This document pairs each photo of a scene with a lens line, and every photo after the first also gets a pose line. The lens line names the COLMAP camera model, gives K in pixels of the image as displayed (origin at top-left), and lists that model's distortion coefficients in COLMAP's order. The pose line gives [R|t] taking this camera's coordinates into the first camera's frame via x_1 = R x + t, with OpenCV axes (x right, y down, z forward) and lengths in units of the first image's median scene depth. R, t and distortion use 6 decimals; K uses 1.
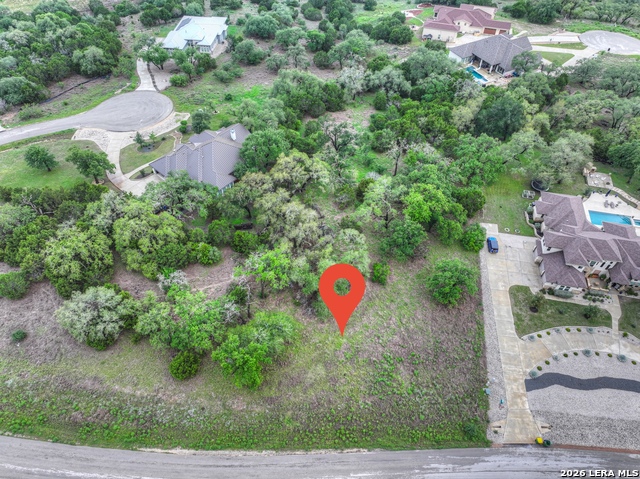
lens RADIAL K [[450.1, 0, 320.0], [0, 450.1, 239.5], [0, 0, 1]] dist [0.001643, 0.012558]
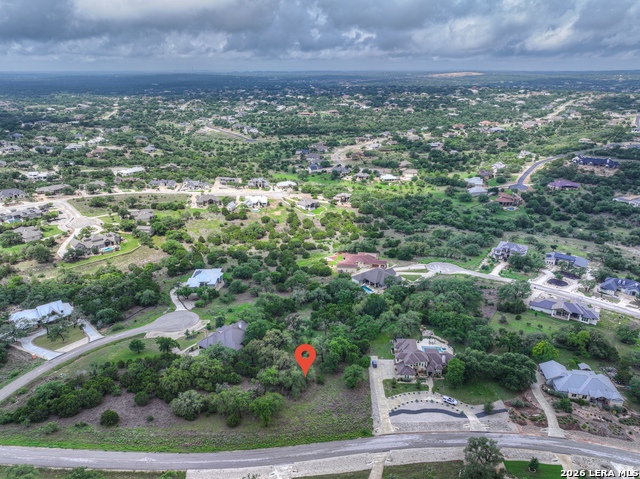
lens RADIAL K [[450.1, 0, 320.0], [0, 450.1, 239.5], [0, 0, 1]] dist [0.001643, 0.012558]
pose [[0.990616, -0.056170, 0.124603, -0.082328], [0.108410, 0.878096, -0.466041, 0.425056], [-0.083235, 0.475176, 0.875945, -0.998955]]
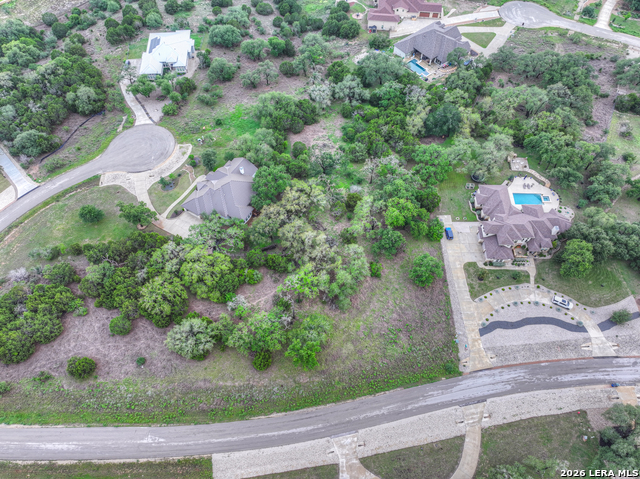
lens RADIAL K [[450.1, 0, 320.0], [0, 450.1, 239.5], [0, 0, 1]] dist [0.001643, 0.012558]
pose [[0.983356, -0.158300, 0.089170, -0.135584], [0.141094, 0.974562, 0.174132, -0.260660], [-0.114467, -0.158653, 0.980677, -0.321249]]
